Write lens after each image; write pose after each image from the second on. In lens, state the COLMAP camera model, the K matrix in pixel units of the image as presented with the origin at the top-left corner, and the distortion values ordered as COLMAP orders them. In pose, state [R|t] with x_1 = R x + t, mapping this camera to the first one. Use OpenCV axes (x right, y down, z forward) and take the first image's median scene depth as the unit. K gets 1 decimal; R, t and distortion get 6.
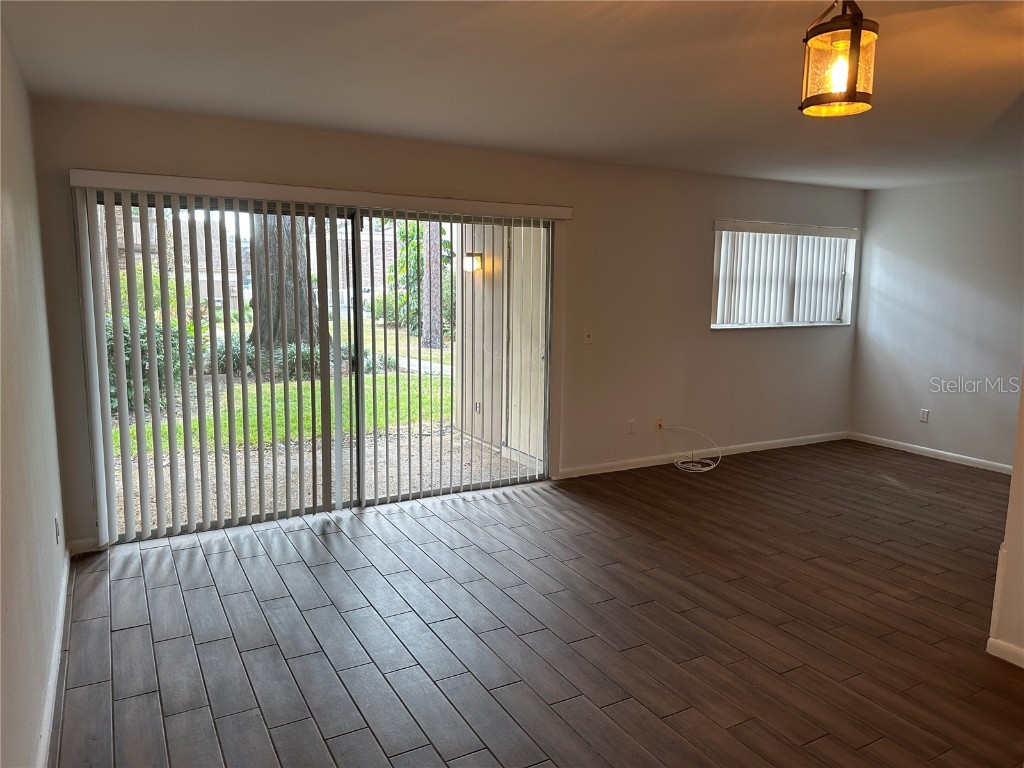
lens RADIAL K [[712.4, 0, 516.4], [0, 712.4, 383.6], [0, 0, 1]] dist [0.100377, -0.107034]
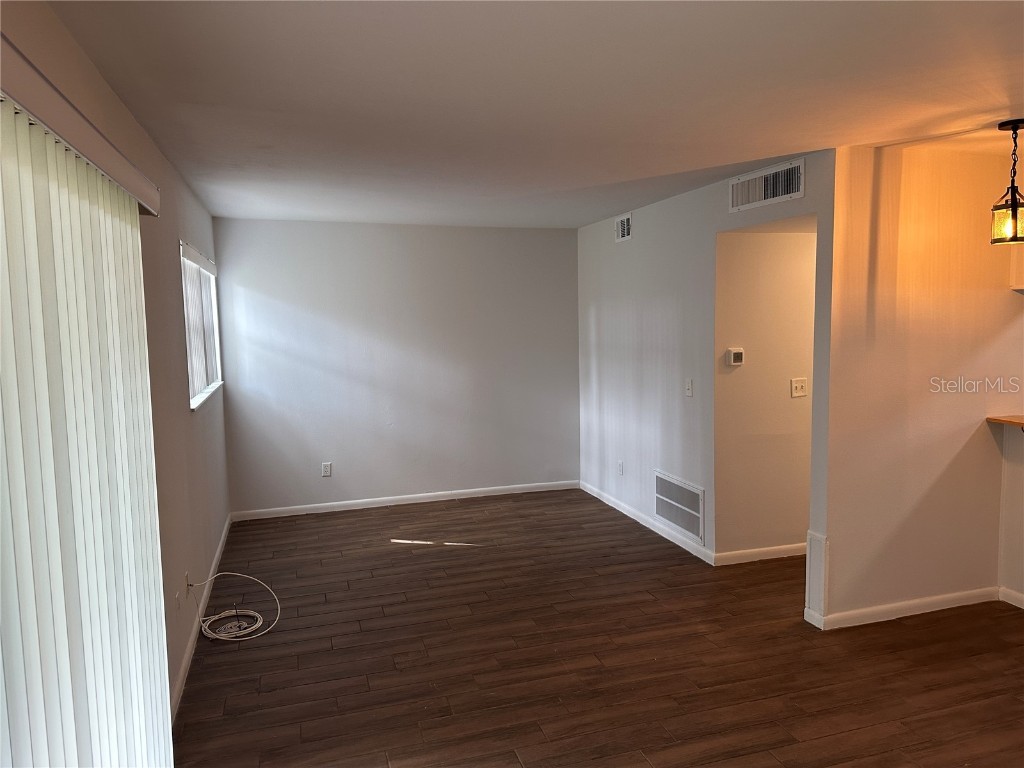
lens RADIAL K [[724.7, 0, 516.1], [0, 724.7, 381.4], [0, 0, 1]] dist [0.047458, -0.071049]
pose [[0.215136, -0.112664, 0.970064, -0.414133], [0.162675, 0.983579, 0.078156, -0.149539], [-0.962940, 0.140991, 0.229931, 0.818609]]
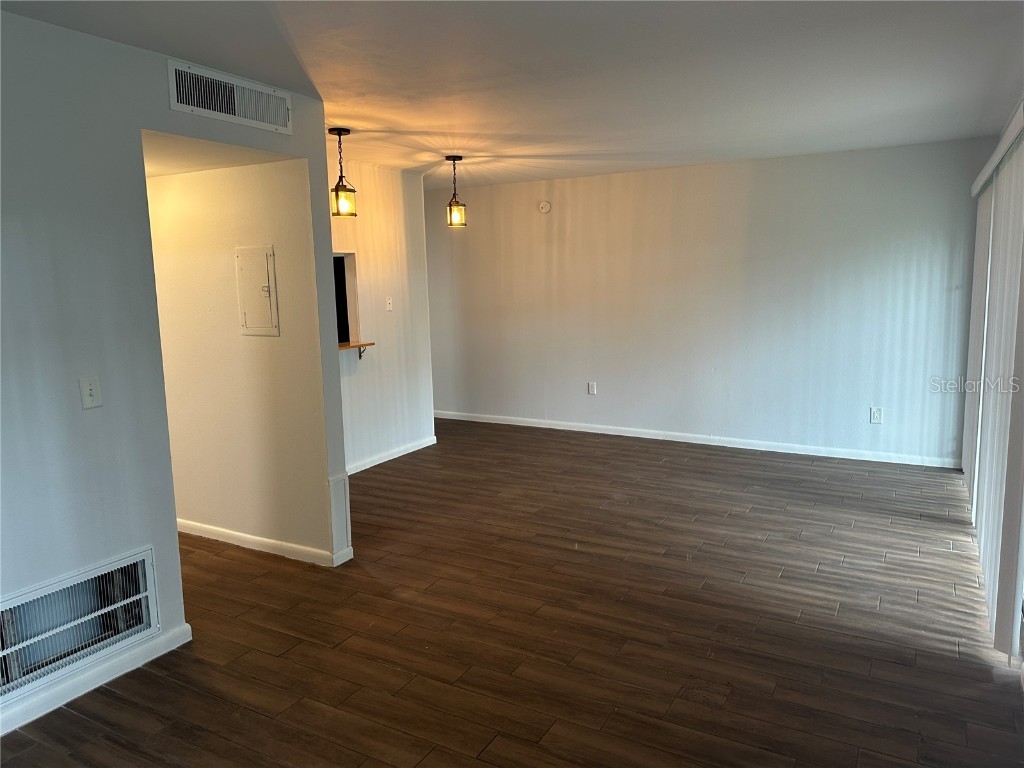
lens RADIAL K [[708.4, 0, 513.0], [0, 708.4, 378.3], [0, 0, 1]] dist [-0.004218, -0.003435]
pose [[-0.858505, 0.074666, -0.507341, 0.725397], [-0.064950, 0.965543, 0.252008, -0.195580], [0.508676, 0.249302, -0.824074, 1.497358]]
